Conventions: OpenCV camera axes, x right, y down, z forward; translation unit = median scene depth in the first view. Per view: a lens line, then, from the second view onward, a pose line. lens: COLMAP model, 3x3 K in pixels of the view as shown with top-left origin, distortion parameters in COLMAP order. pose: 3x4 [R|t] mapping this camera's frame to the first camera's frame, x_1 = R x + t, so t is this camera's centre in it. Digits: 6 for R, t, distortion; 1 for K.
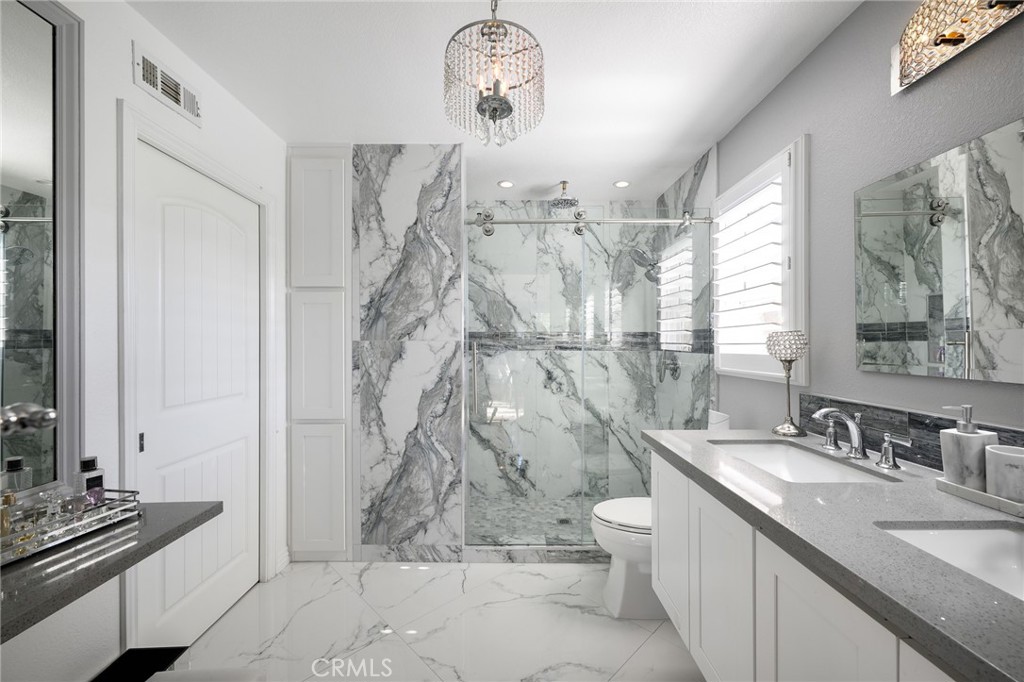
lens RADIAL K [[405.4, 0, 512.0], [0, 405.4, 341.0], [0, 0, 1]] dist [-0.001186, 0.000178]
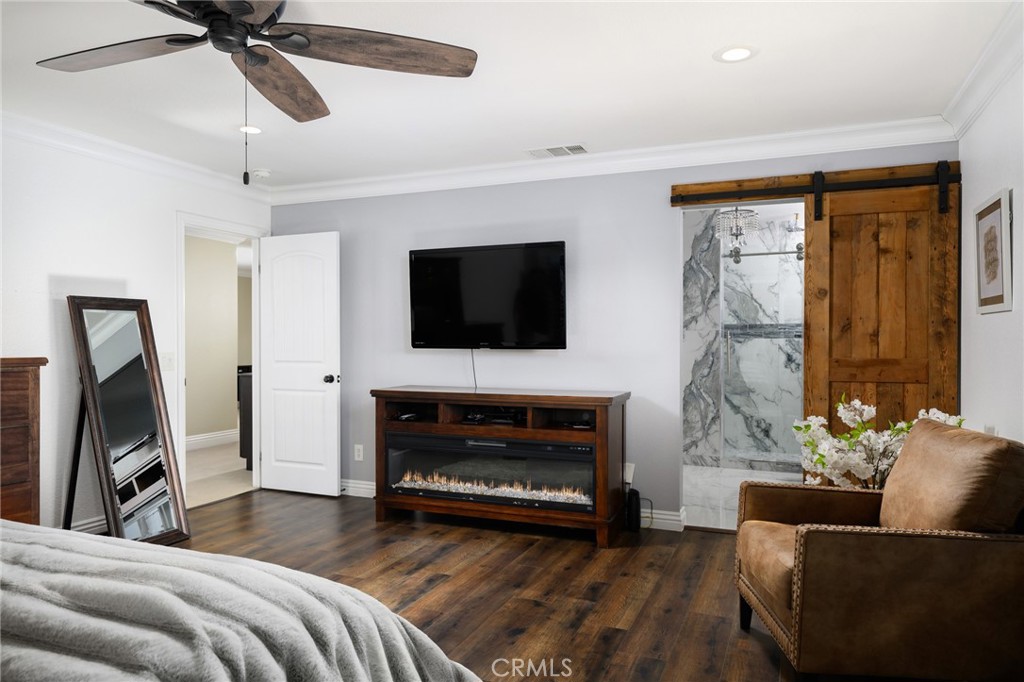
lens RADIAL K [[686.1, 0, 512.0], [0, 686.1, 341.0], [0, 0, 1]] dist [0.000024, -0.004658]
pose [[0.922534, 0.002391, -0.385909, 0.164932], [0.001083, 0.999961, 0.008787, 0.016627], [0.385915, -0.008524, 0.922495, -1.815319]]
